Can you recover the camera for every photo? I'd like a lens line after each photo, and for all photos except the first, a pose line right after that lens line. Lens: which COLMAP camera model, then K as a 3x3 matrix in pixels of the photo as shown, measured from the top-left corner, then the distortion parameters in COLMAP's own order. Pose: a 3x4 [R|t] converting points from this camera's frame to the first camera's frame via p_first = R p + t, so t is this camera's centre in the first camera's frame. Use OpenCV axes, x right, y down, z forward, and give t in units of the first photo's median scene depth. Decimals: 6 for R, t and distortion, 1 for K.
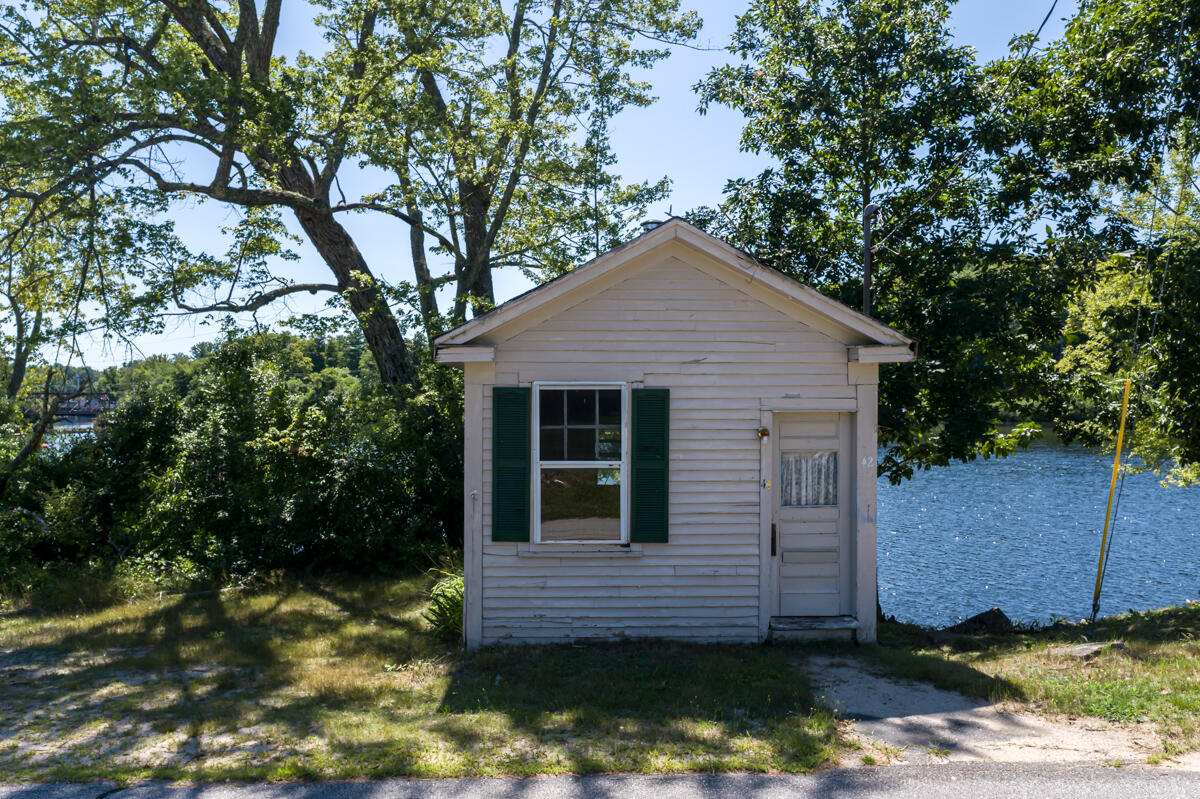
lens RADIAL K [[822.3, 0, 600.8], [0, 822.3, 401.1], [0, 0, 1]] dist [-0.001737, 0.013962]
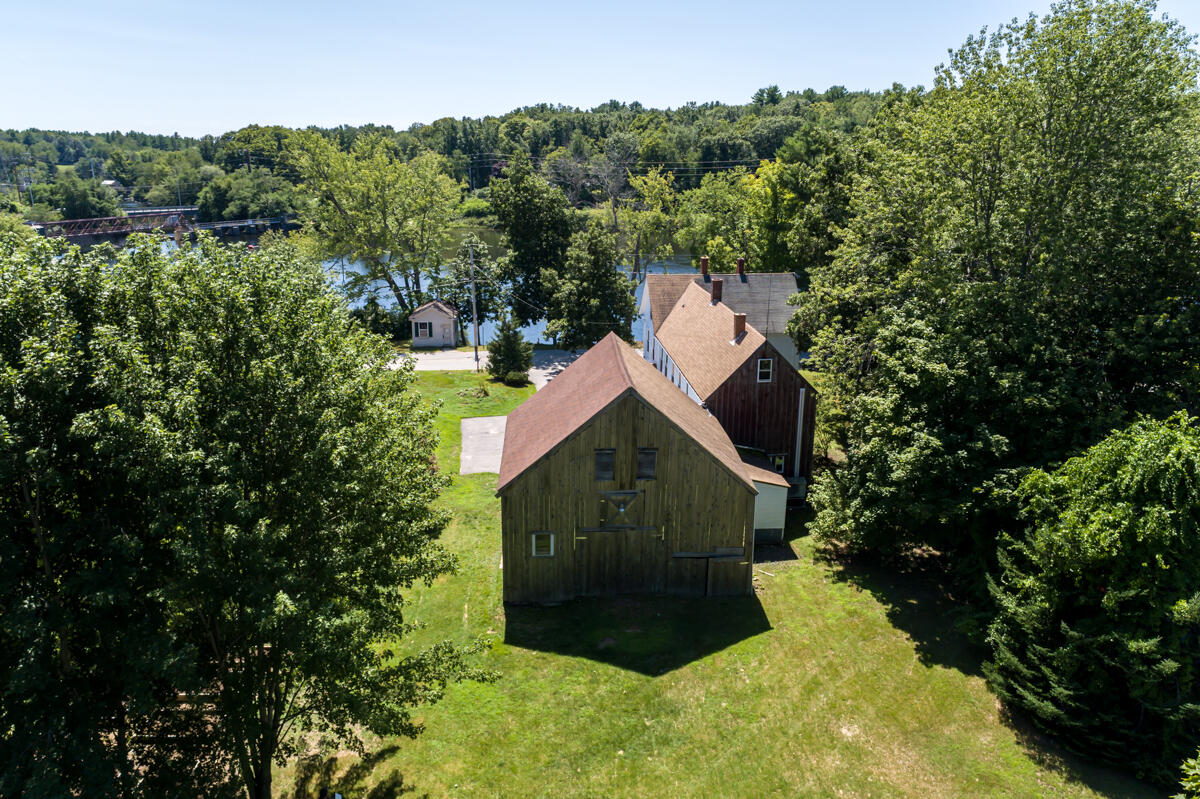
lens RADIAL K [[822.3, 0, 599.5], [0, 822.3, 398.7], [0, 0, 1]] dist [-0.001737, 0.013962]
pose [[0.999681, 0.019951, 0.015501, 0.990643], [-0.023340, 0.964158, 0.264301, -0.905055], [-0.009672, -0.264578, 0.964316, -4.461506]]
